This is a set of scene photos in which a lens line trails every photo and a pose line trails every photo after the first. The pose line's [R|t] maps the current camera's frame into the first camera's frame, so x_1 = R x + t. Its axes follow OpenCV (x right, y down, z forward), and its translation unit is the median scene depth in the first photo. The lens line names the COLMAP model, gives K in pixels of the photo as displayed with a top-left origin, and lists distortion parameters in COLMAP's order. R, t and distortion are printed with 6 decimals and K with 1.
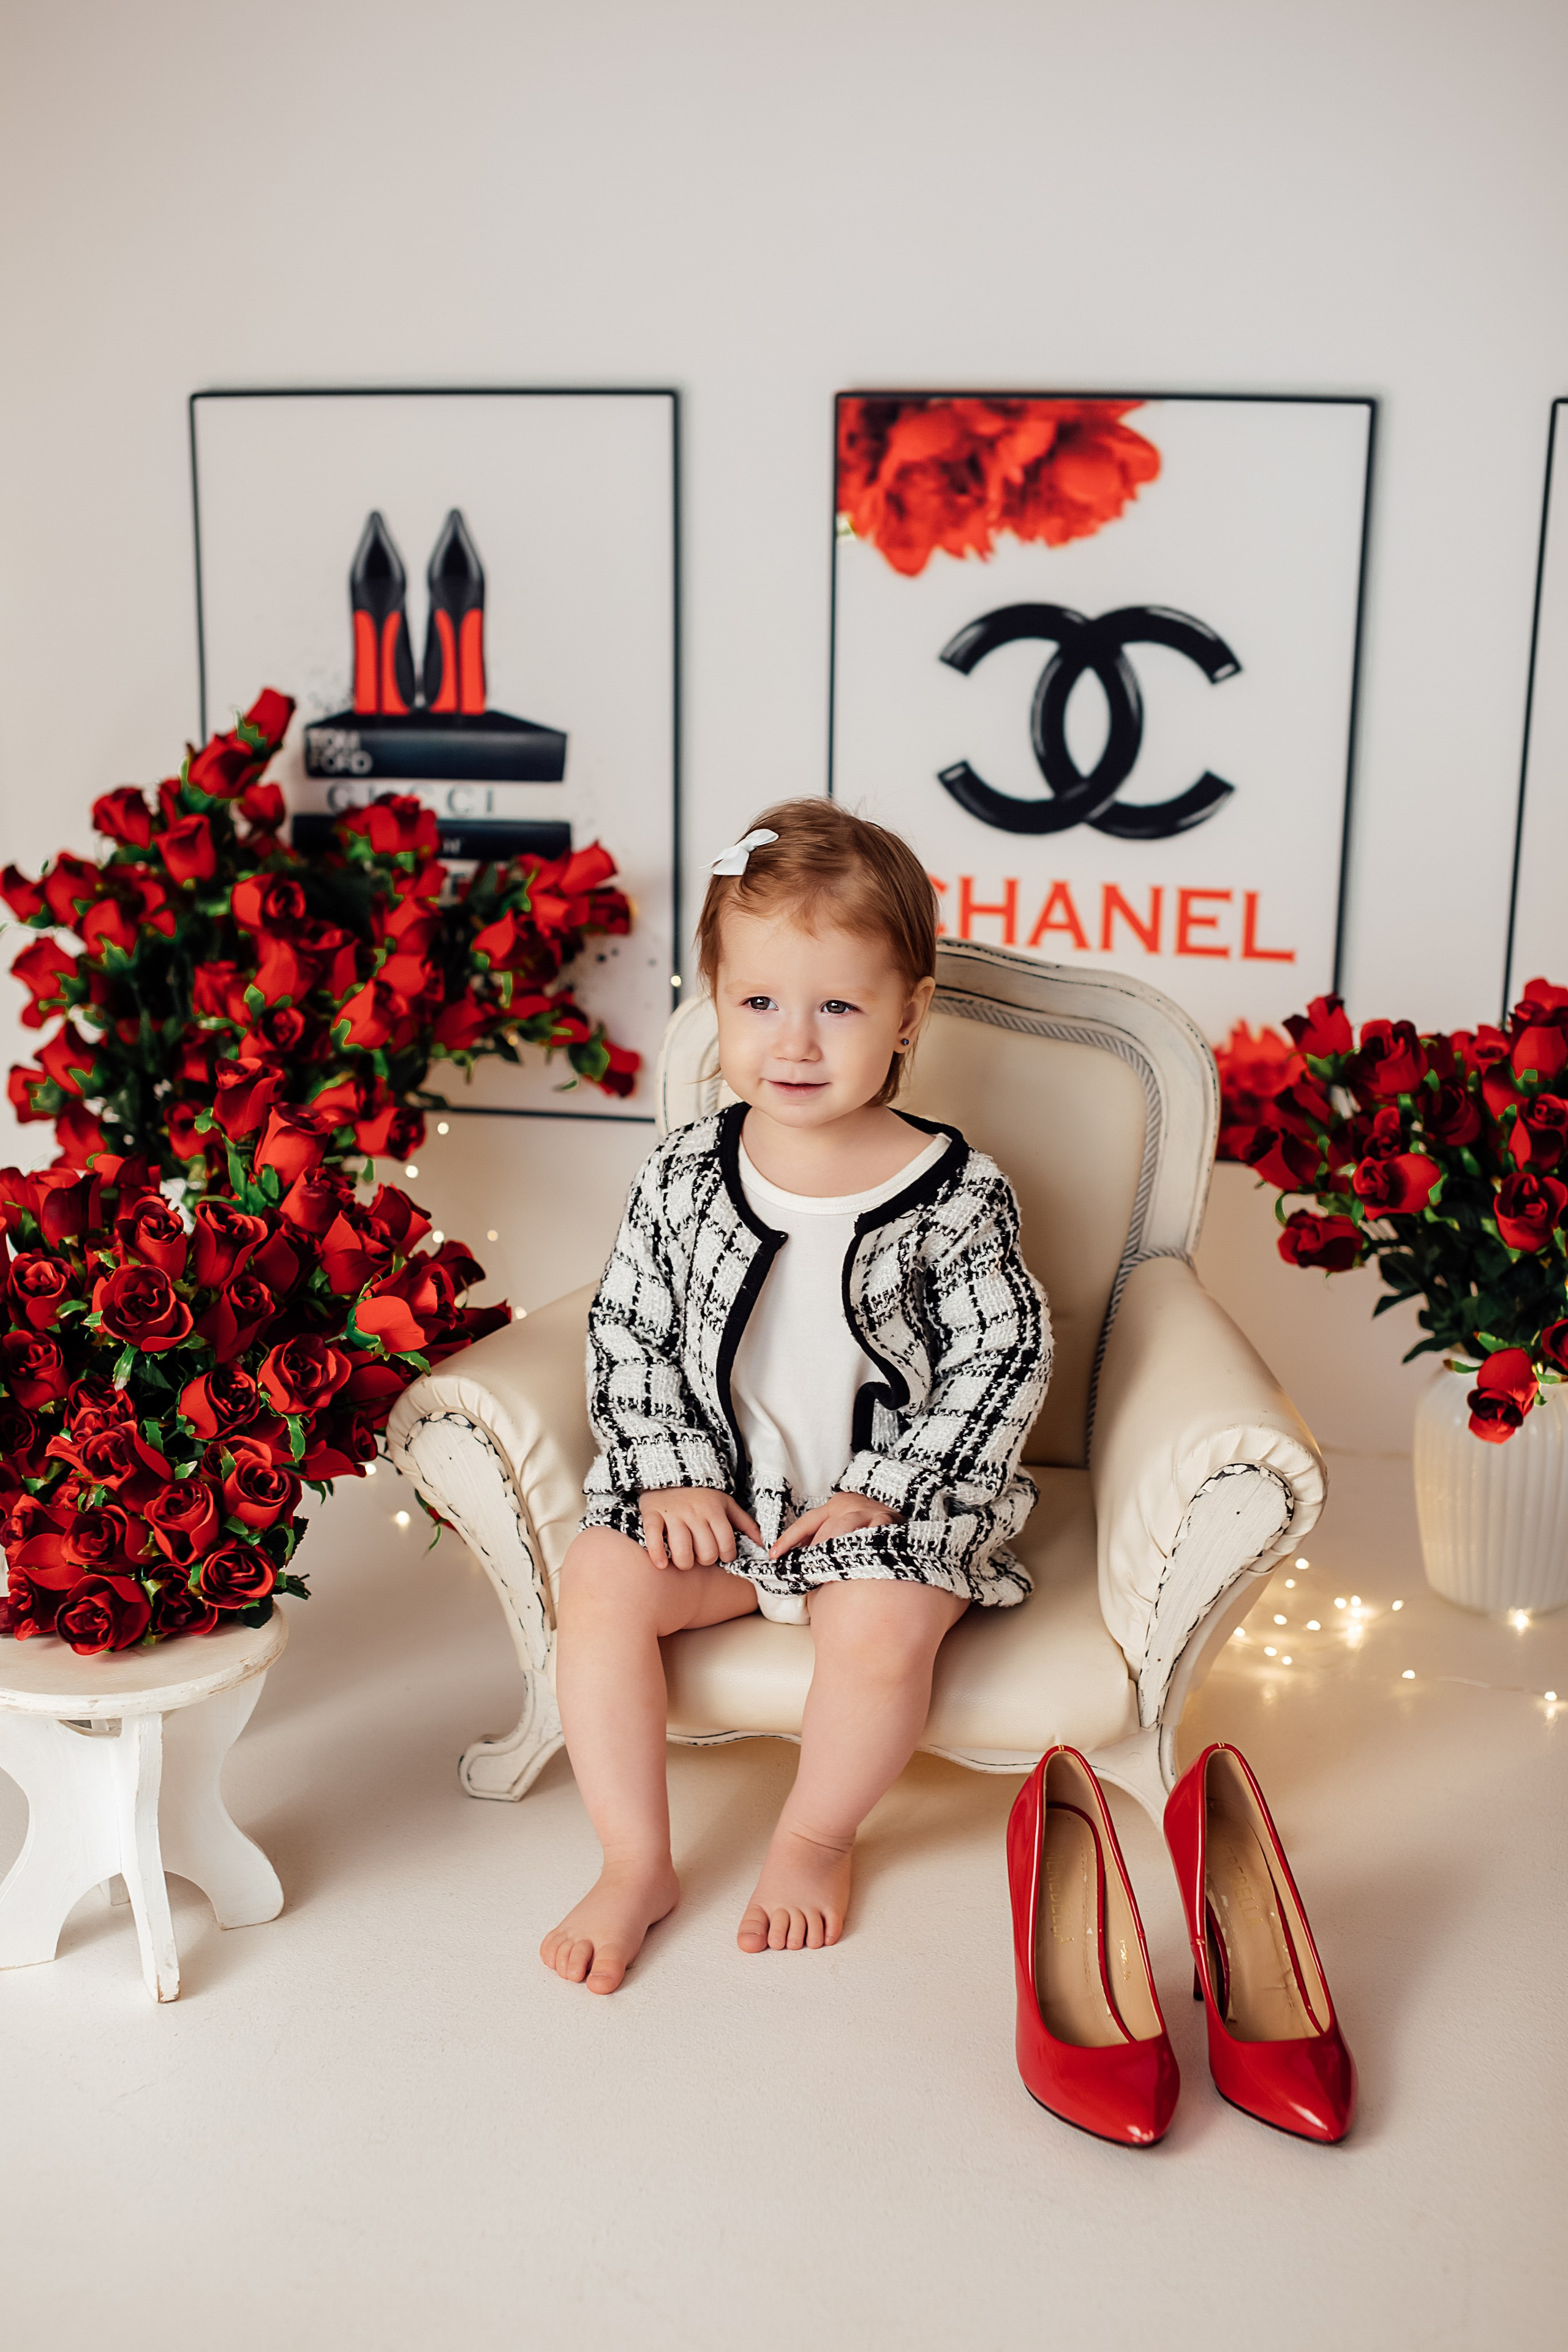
lens RADIAL K [[3190.5, 0, 777.1], [0, 3190.5, 1184.3], [0, 0, 1]] dist [-0.149253, 0.290510]
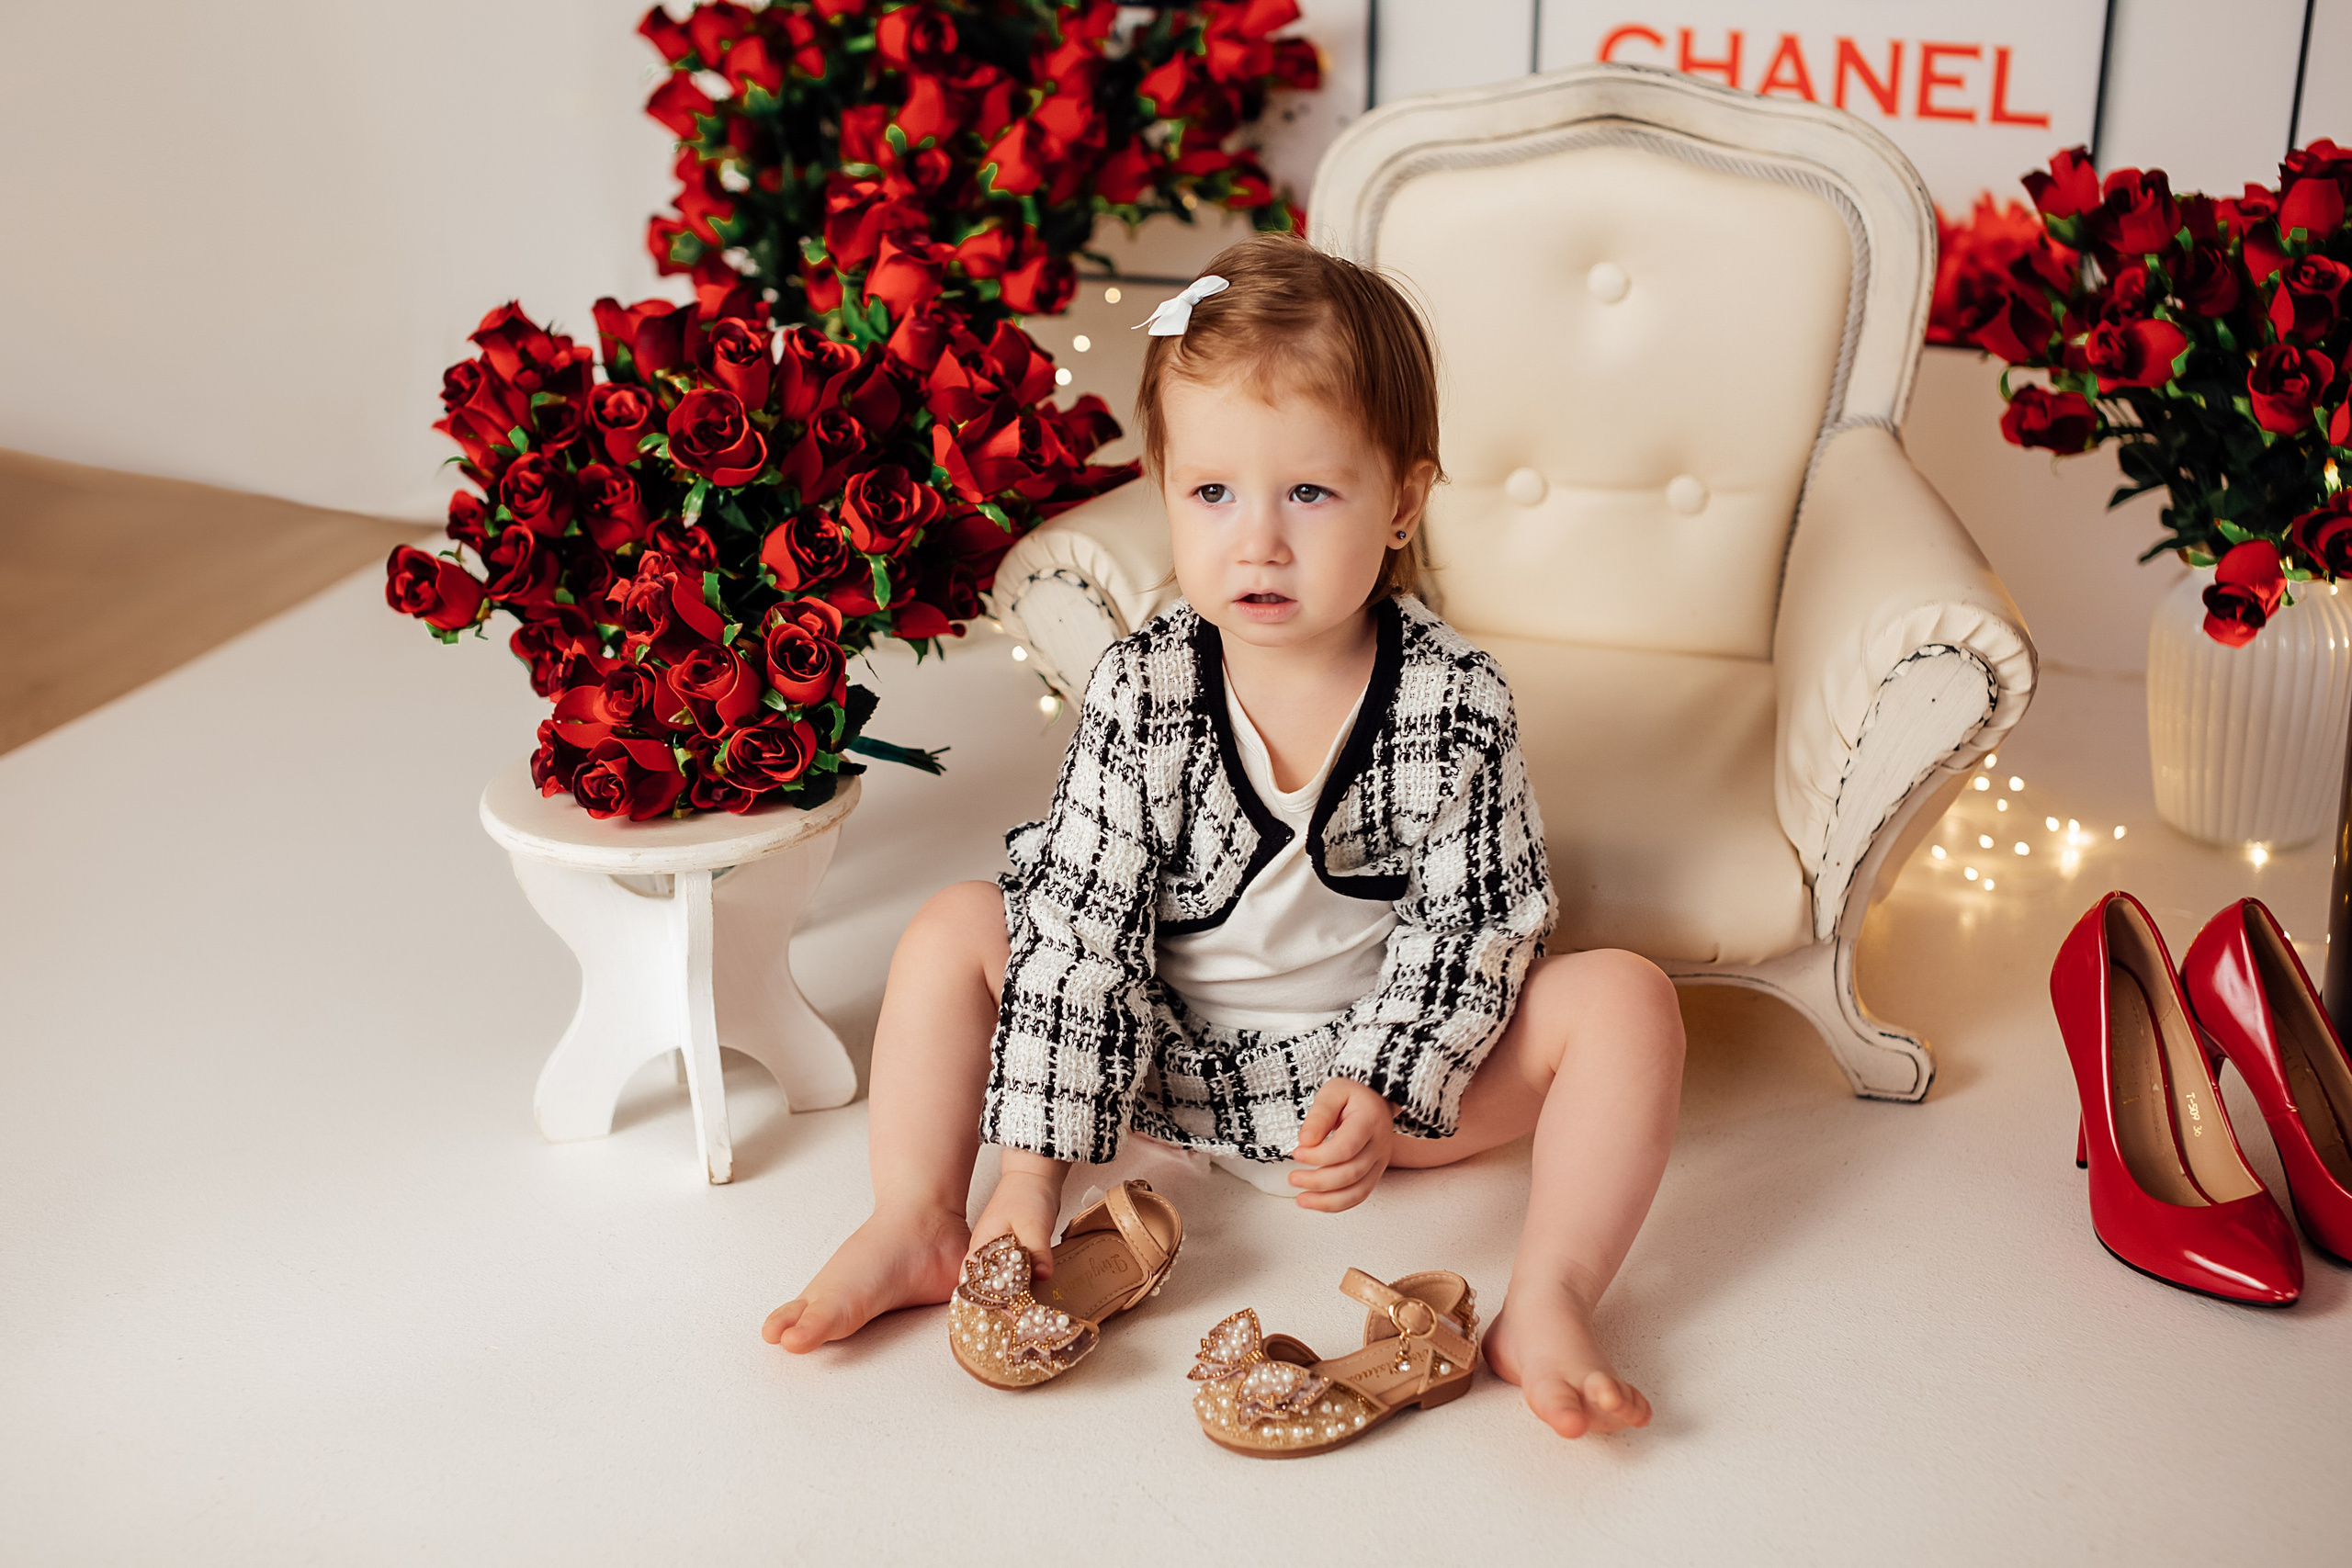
lens RADIAL K [[3190.2, 0, 1186.4], [0, 3190.2, 783.4], [0, 0, 1]] dist [-0.149253, 0.290510]
pose [[0.992378, 0.037114, -0.117505, 0.032760], [-0.024690, 0.994116, 0.105472, 0.027181], [0.120729, -0.101767, 0.987455, 0.071908]]
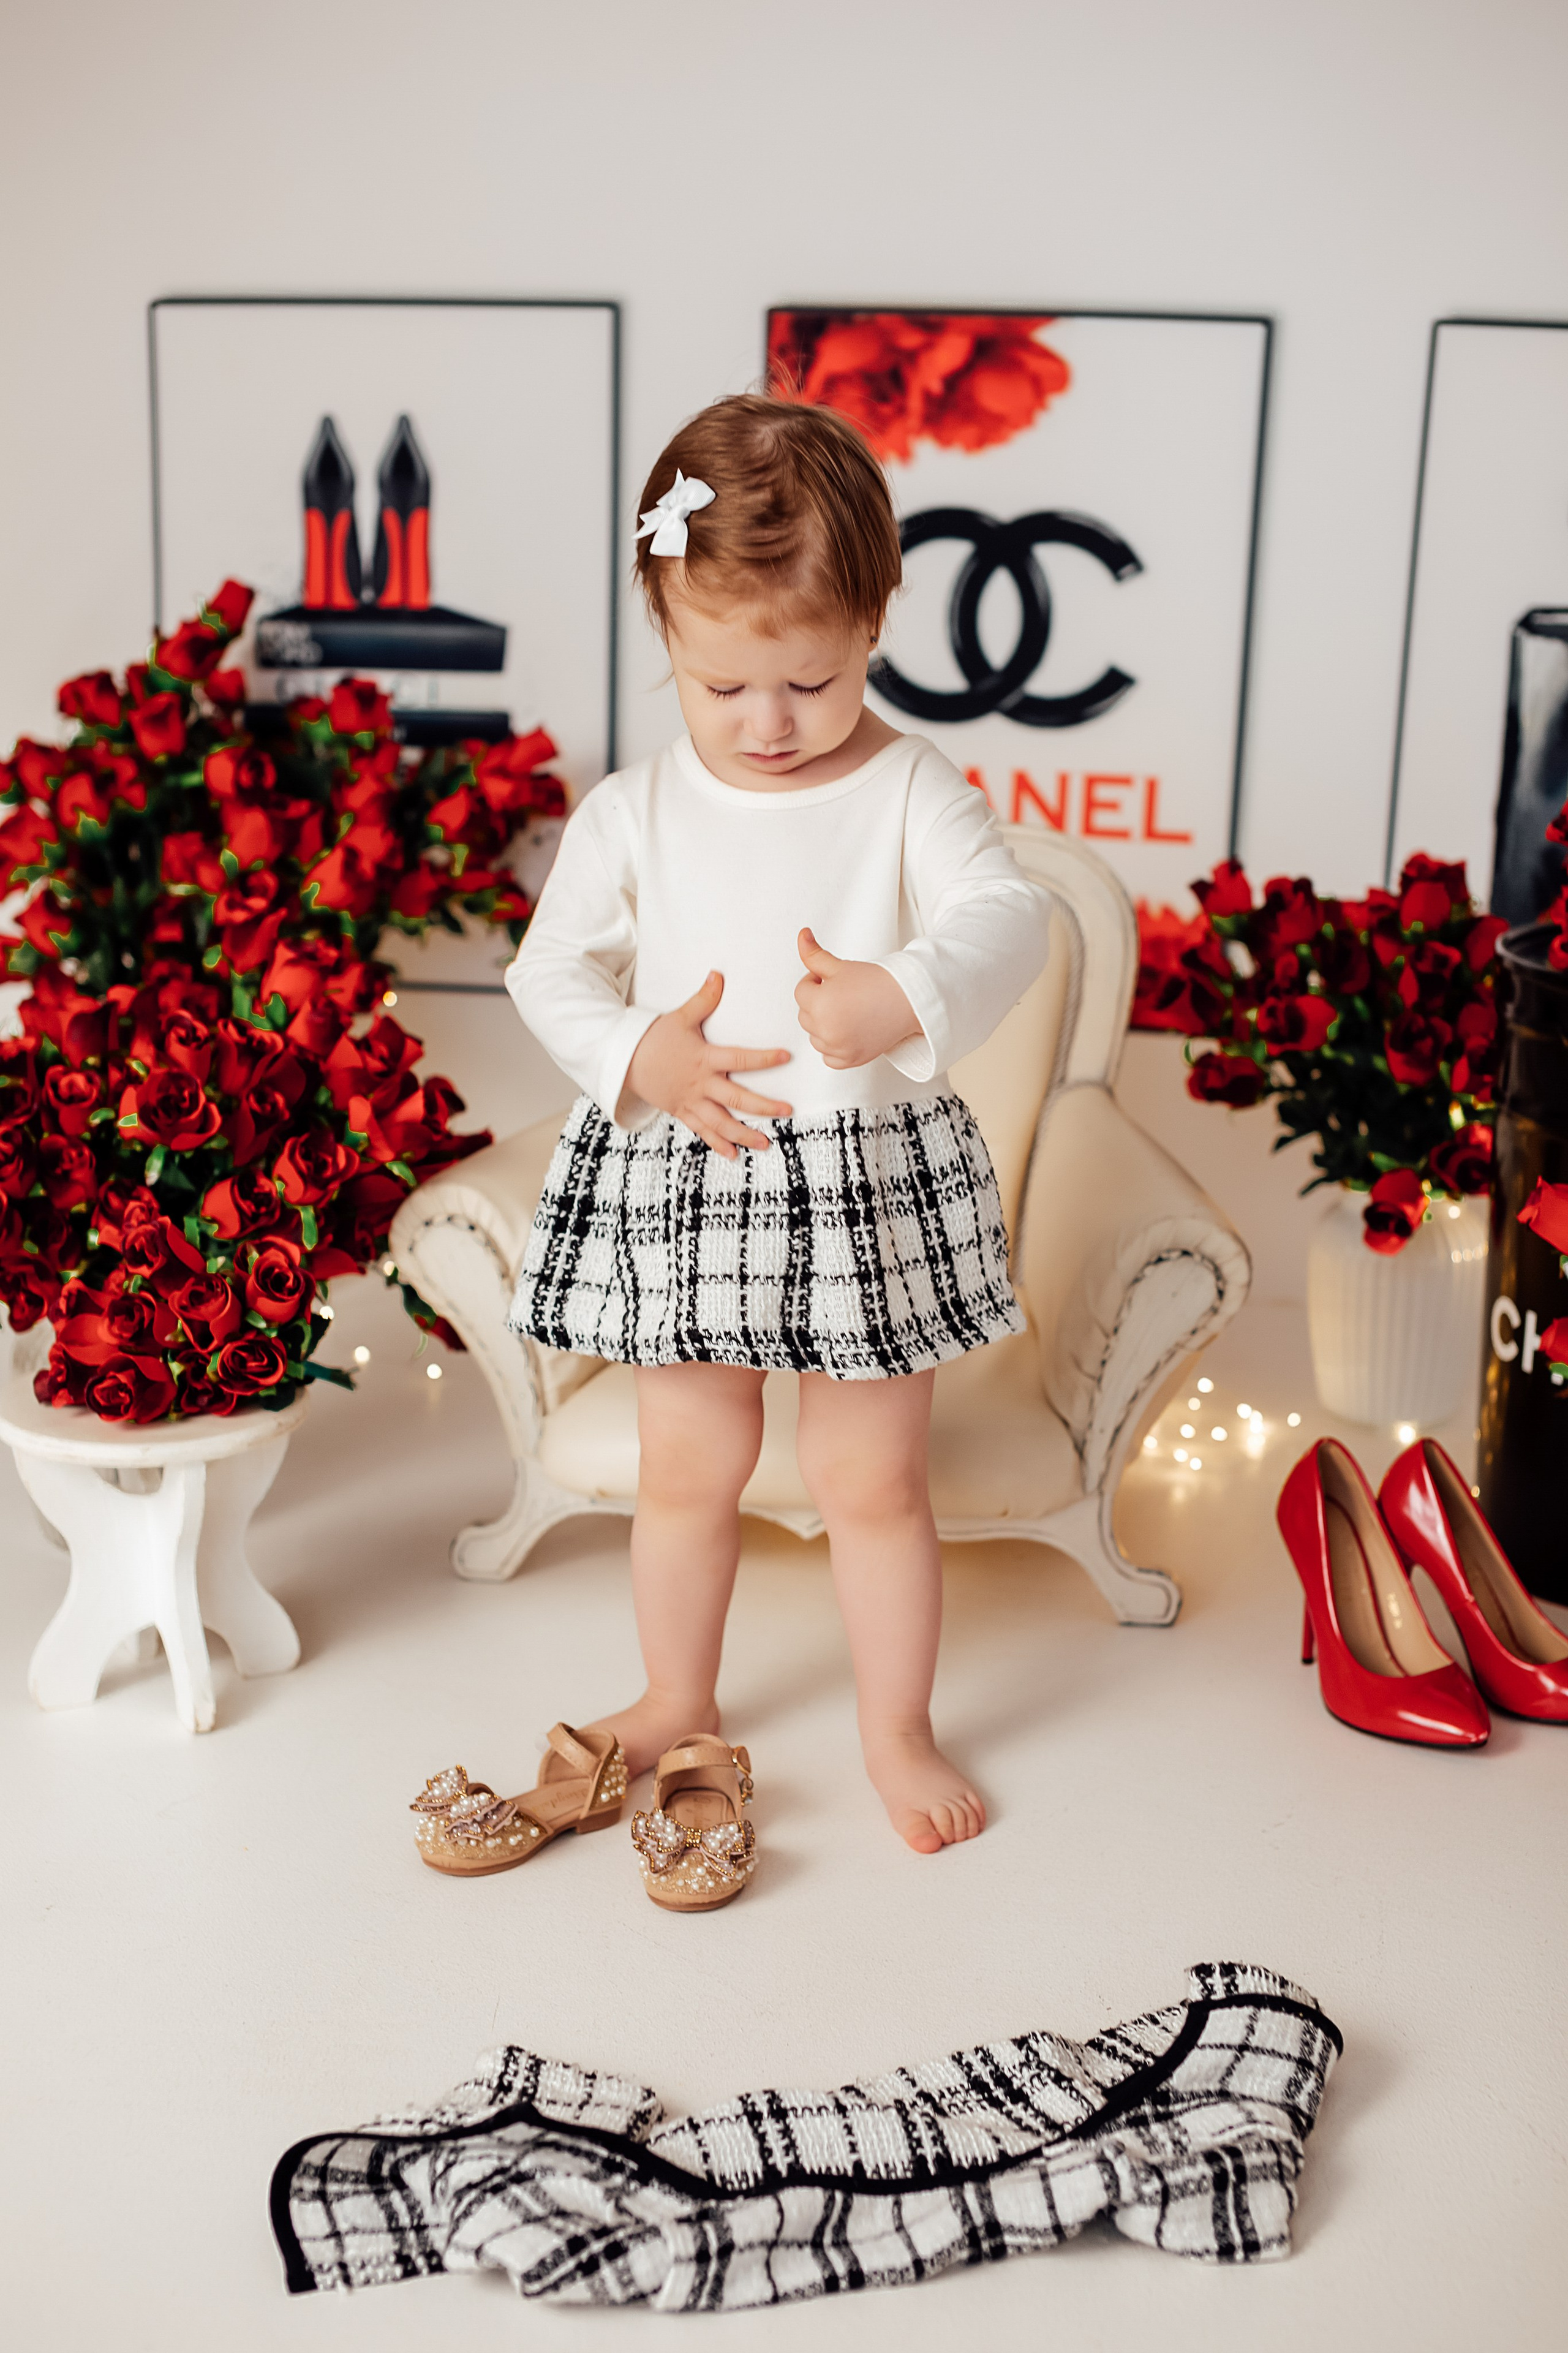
lens RADIAL K [[3298.5, 0, 776.4], [0, 3298.5, 1194.6], [0, 0, 1]] dist [-0.143890, 0.230830]
pose [[0.998488, 0.001524, 0.054955, -0.038639], [-0.001731, 0.999992, 0.003721, 0.045489], [-0.054949, -0.003810, 0.998482, -0.102979]]
